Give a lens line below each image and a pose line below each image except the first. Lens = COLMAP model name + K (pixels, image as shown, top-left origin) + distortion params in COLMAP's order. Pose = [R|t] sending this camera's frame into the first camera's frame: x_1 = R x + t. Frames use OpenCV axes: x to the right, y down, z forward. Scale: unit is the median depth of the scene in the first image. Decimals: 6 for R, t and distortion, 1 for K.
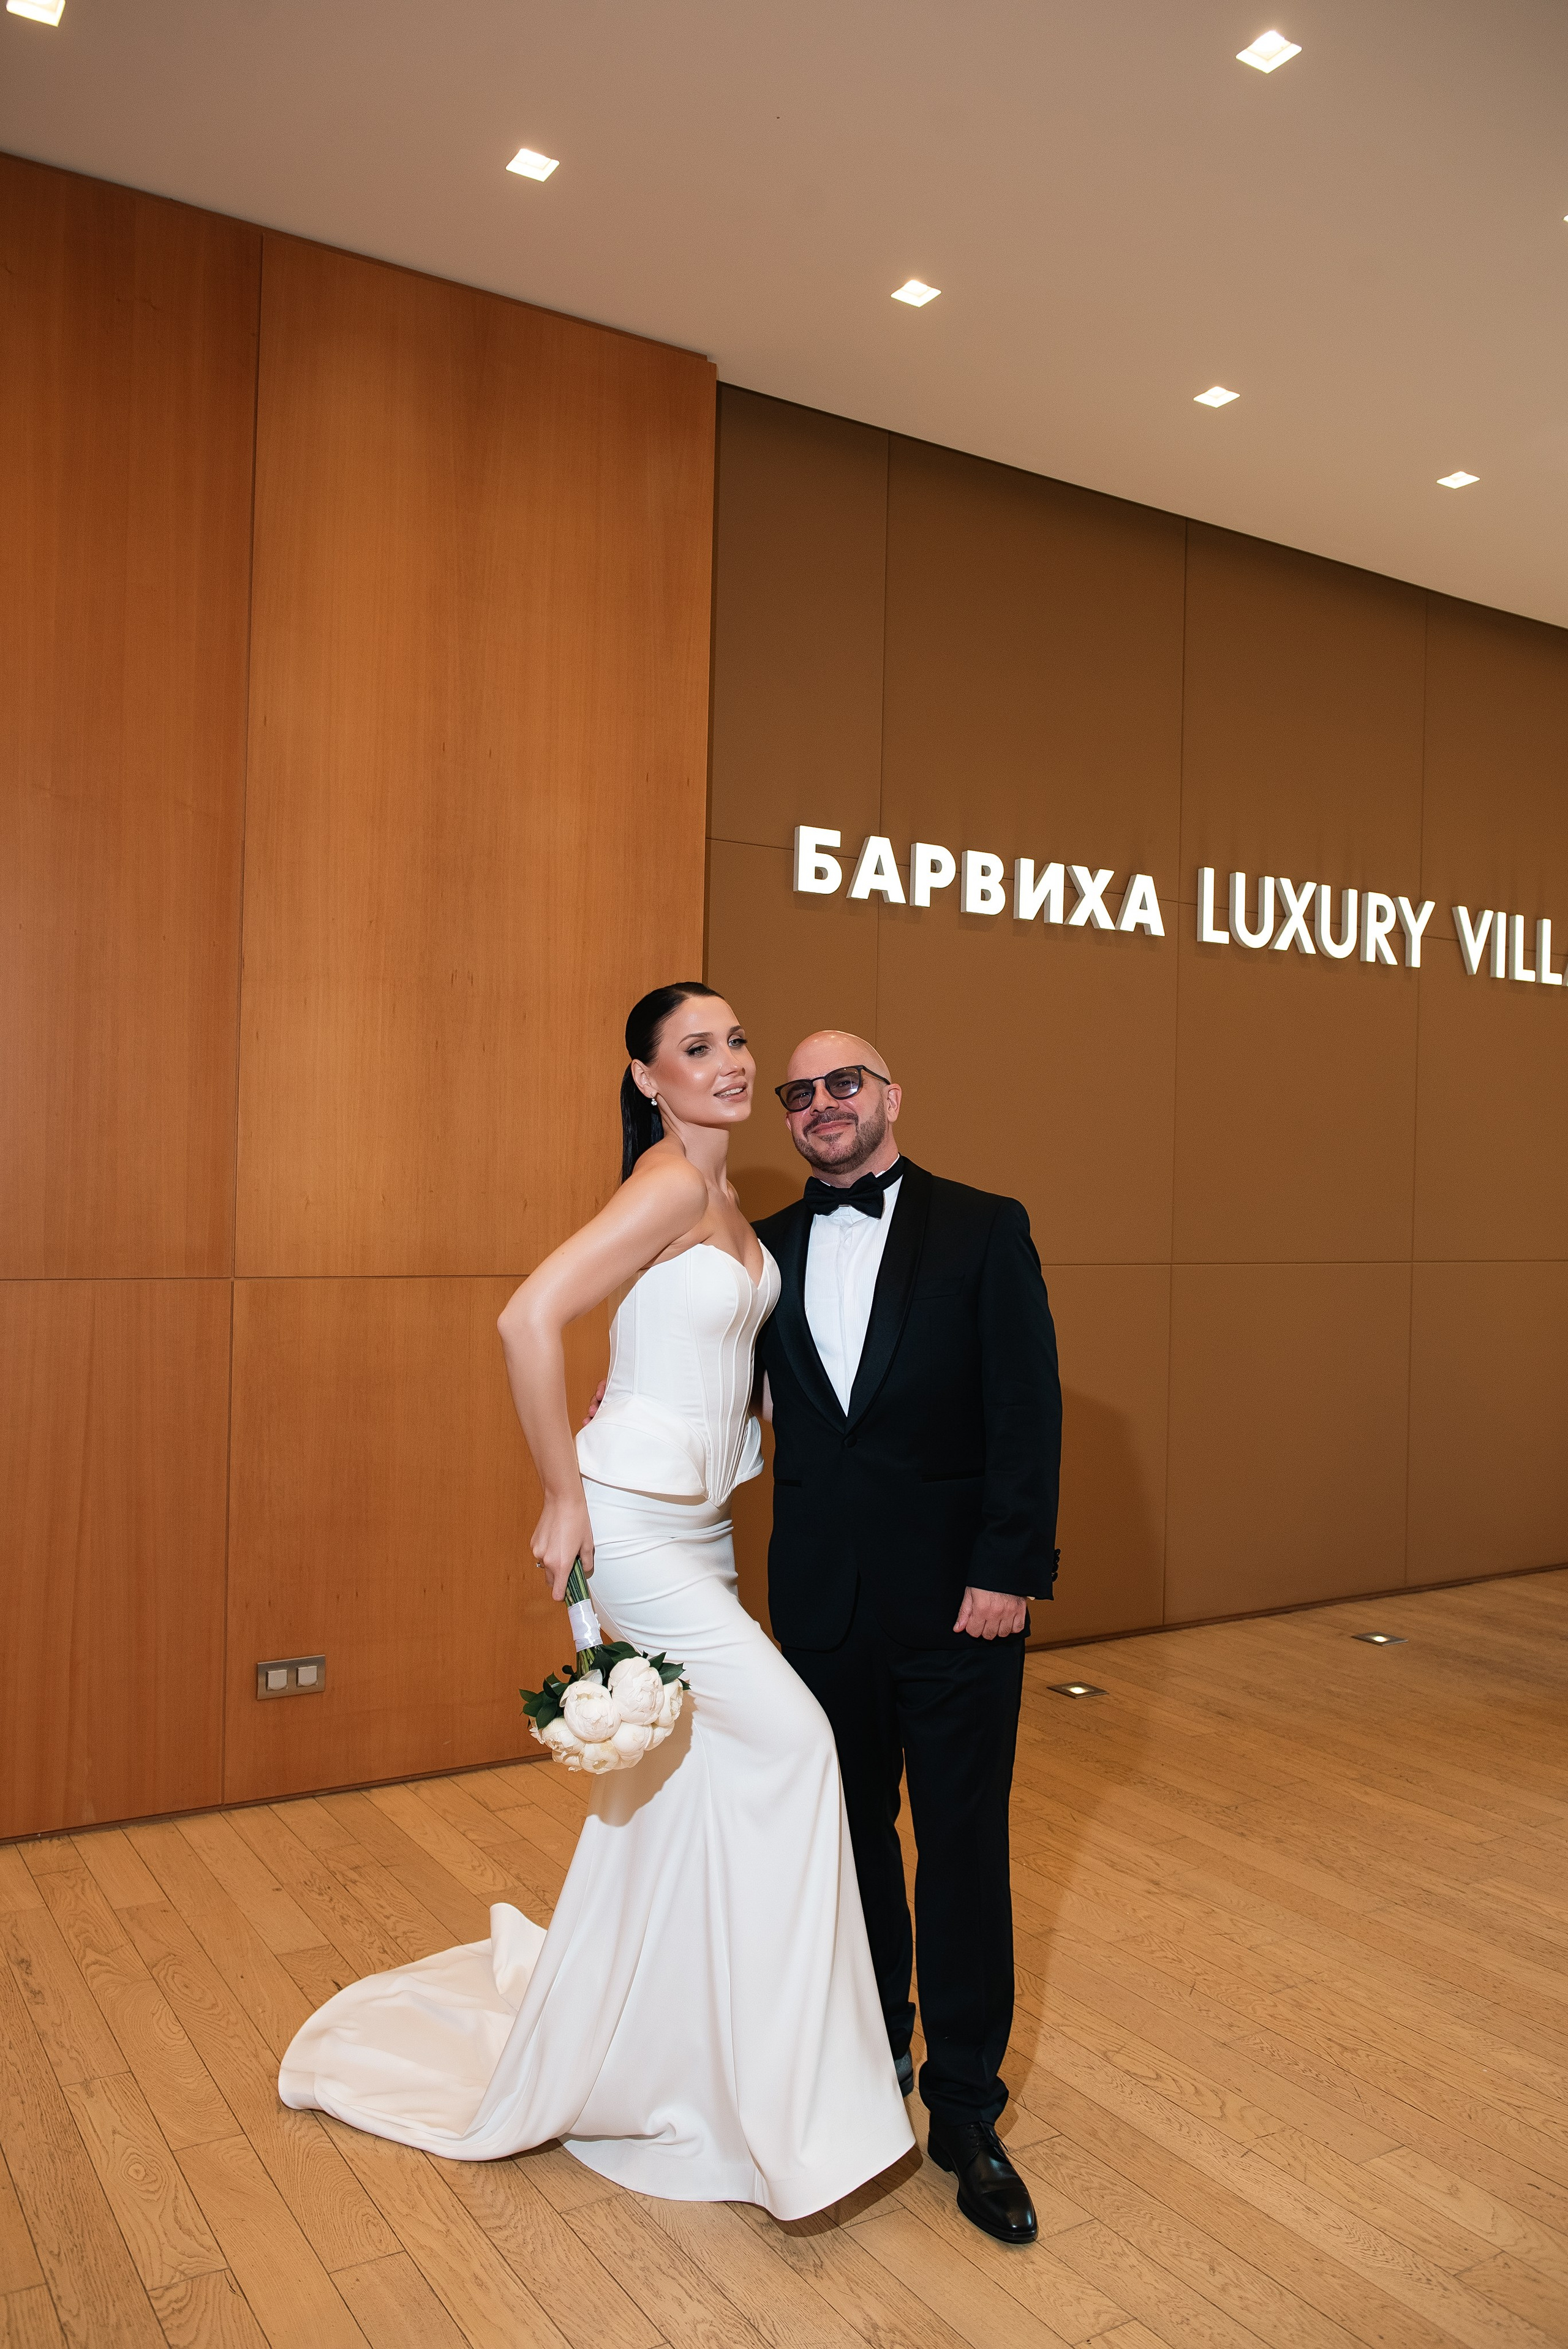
lens RADIAL K [[1786.3, 0, 785.1], [0, 1786.3, 1180.5], [0, 0, 1]] dist [-0.030780, -0.005533]
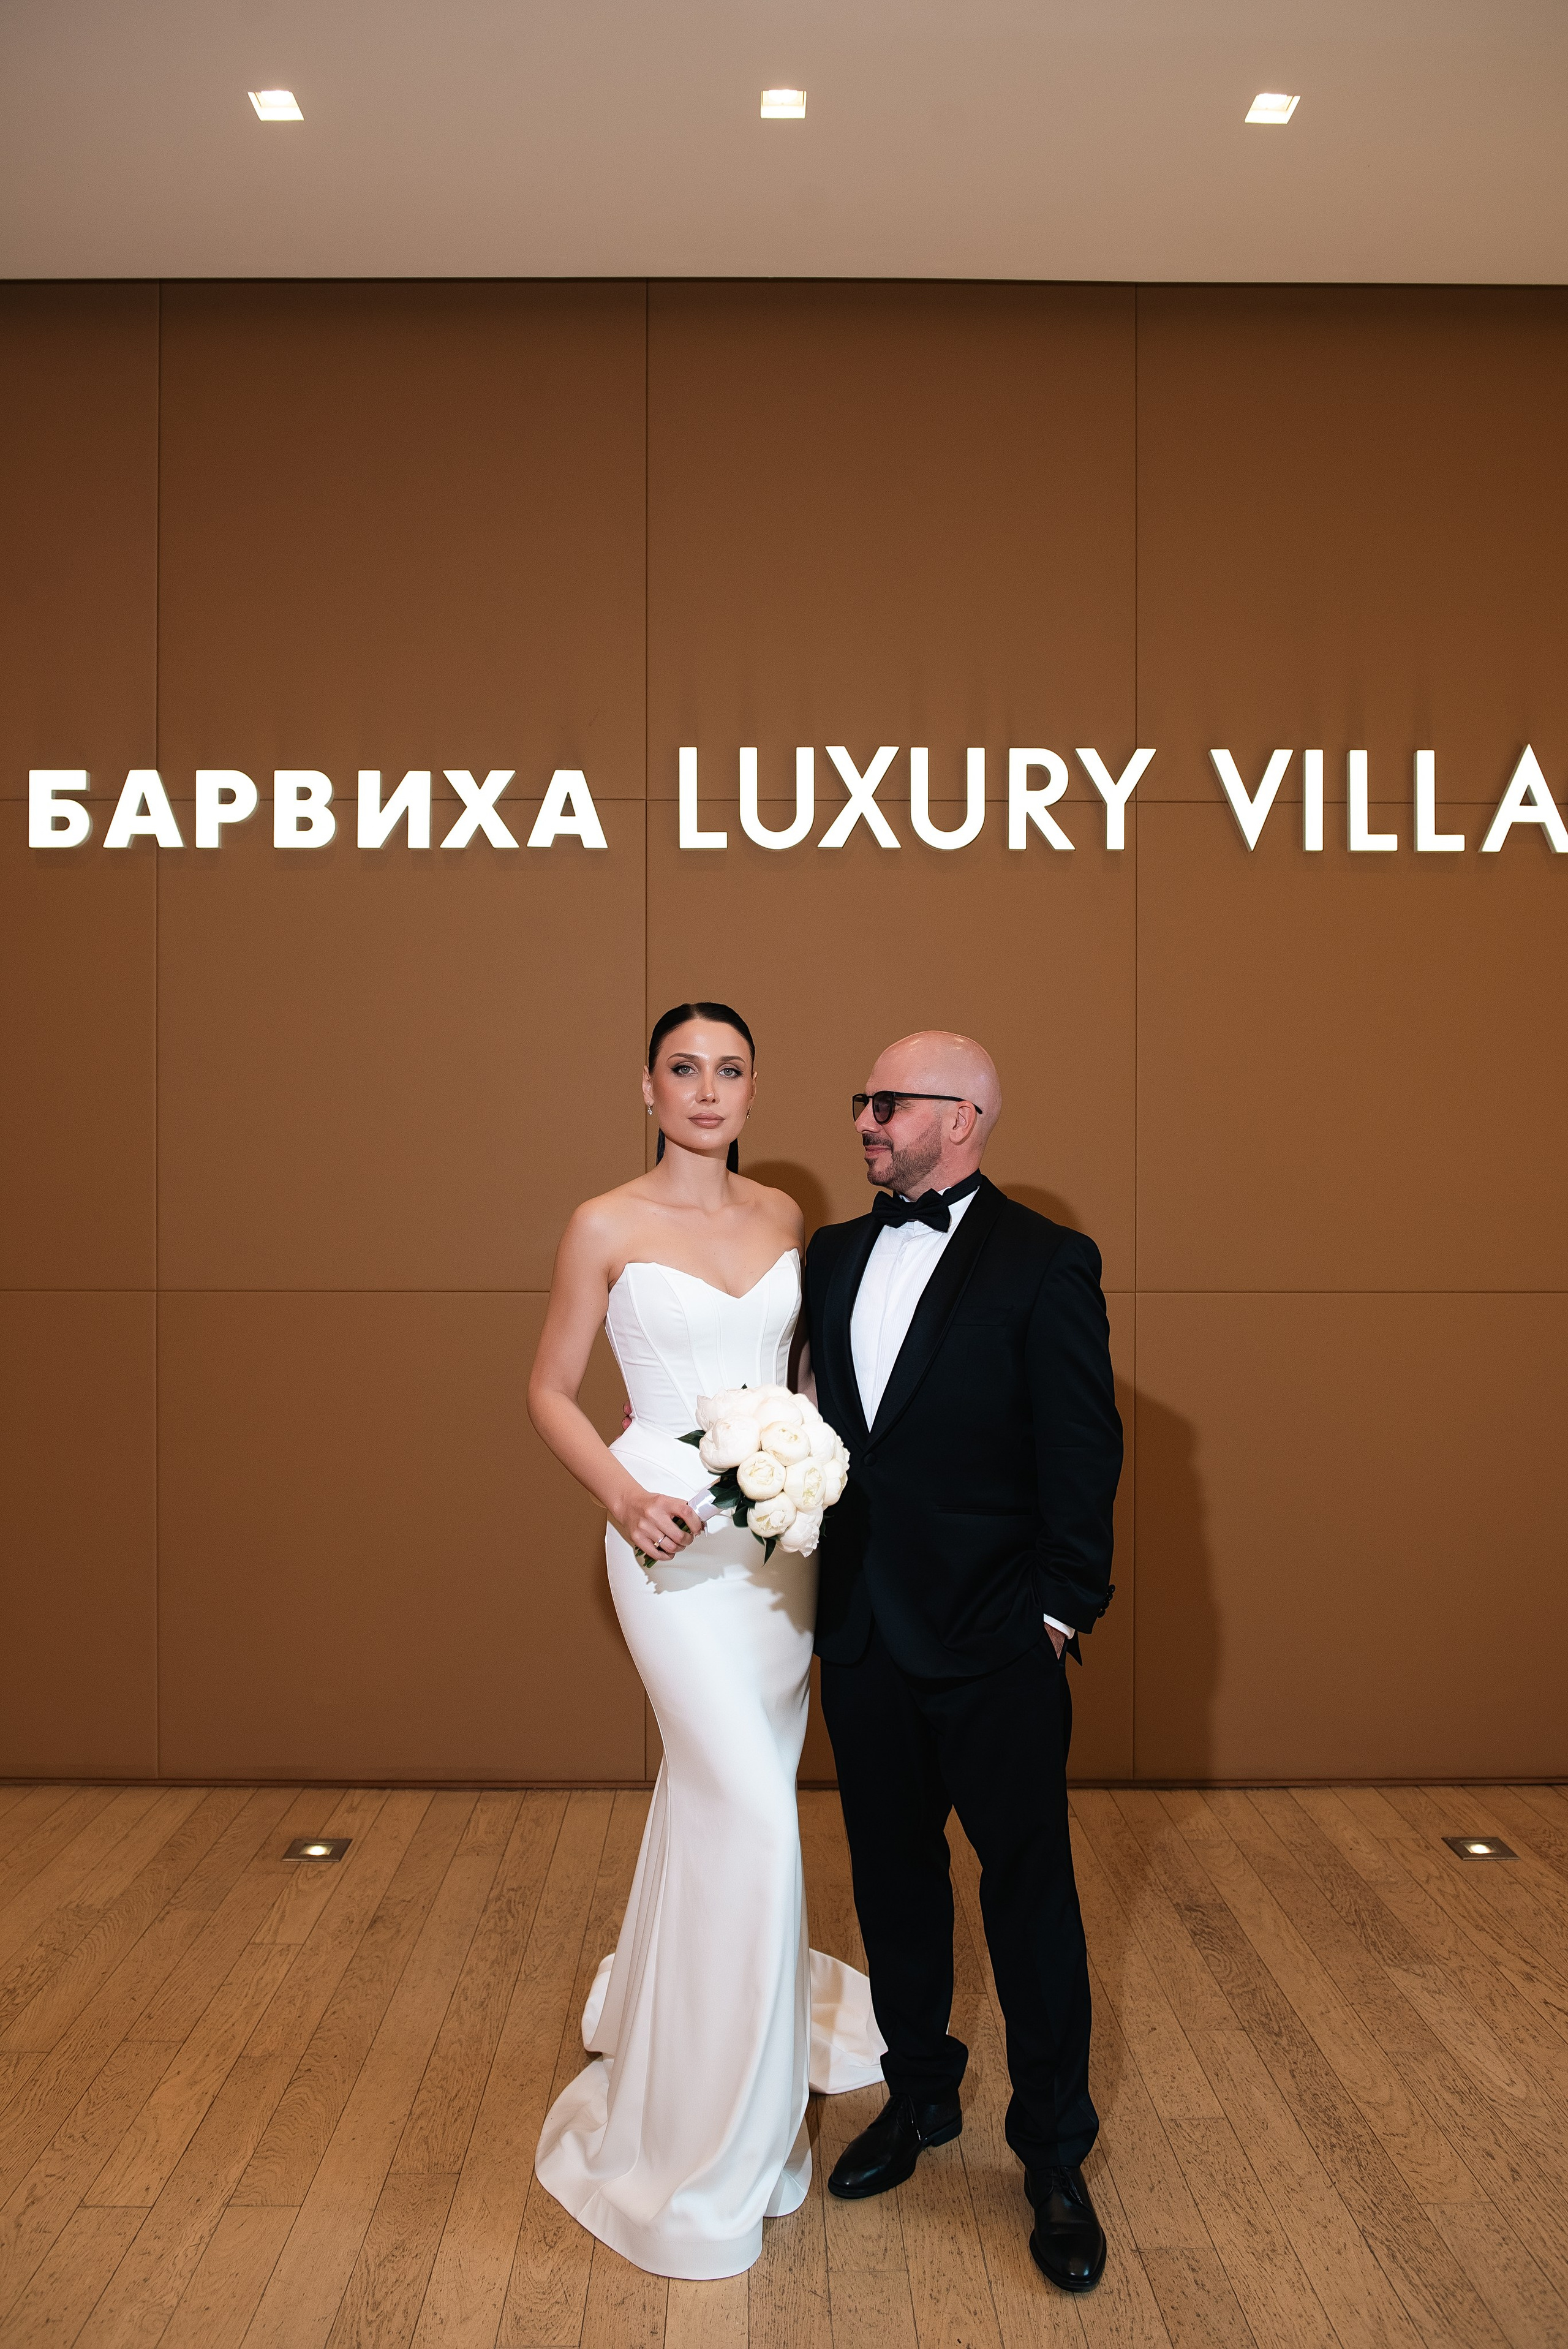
lens RADIAL K [[1800.7, 0, 786.5], [0, 1800.7, 1173.6], [0, 0, 1]] dist [-0.032916, 0.002971]
pose [[0.856628, -0.016710, -0.515663, 0.738874], [0.016920, 0.999848, -0.004293, 0.002500], [0.515656, -0.005047, 0.856781, 0.447384]]
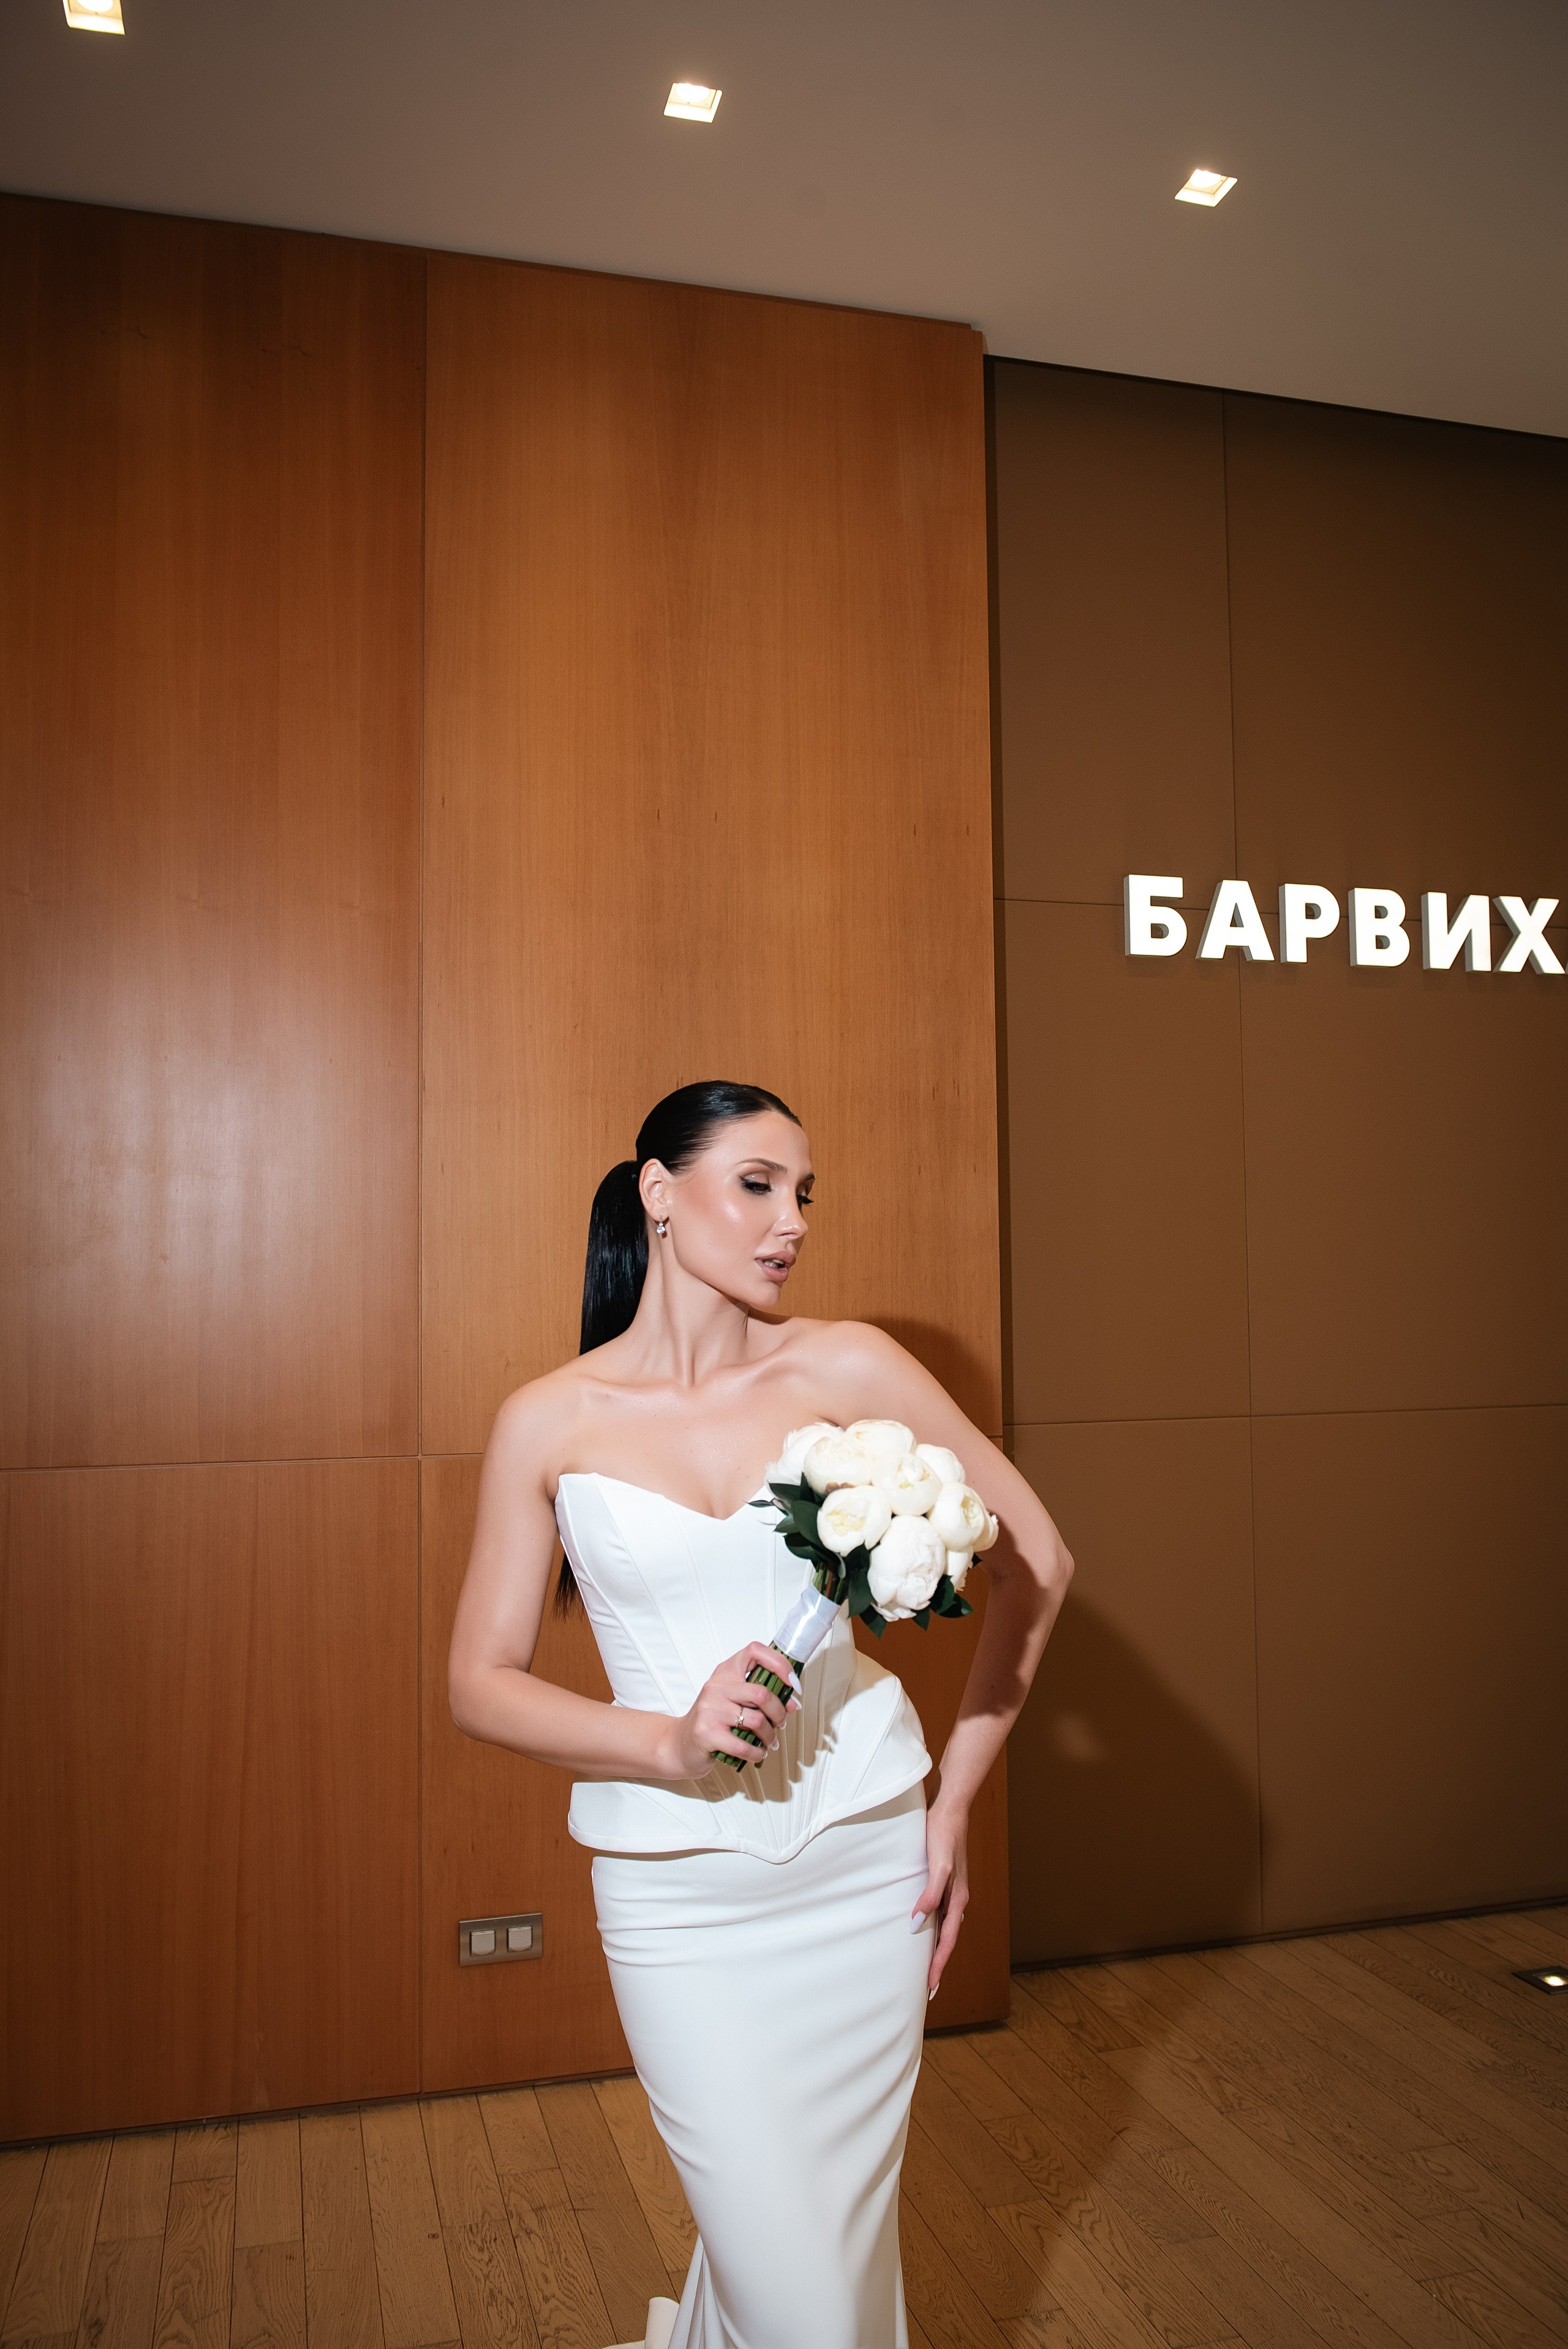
lens RADIAL K [[1786.3, 0, 785.1], [0, 1786.3, 1180.5], [0, 0, 1]] dist [-0.030780, -0.005533]
pose [[0.959481, -0.048461, -0.277574, 0.075476], [0.031825, 0.997434, -0.064131, -0.012352], [0.279969, 0.052699, 0.958561, 0.179835]]
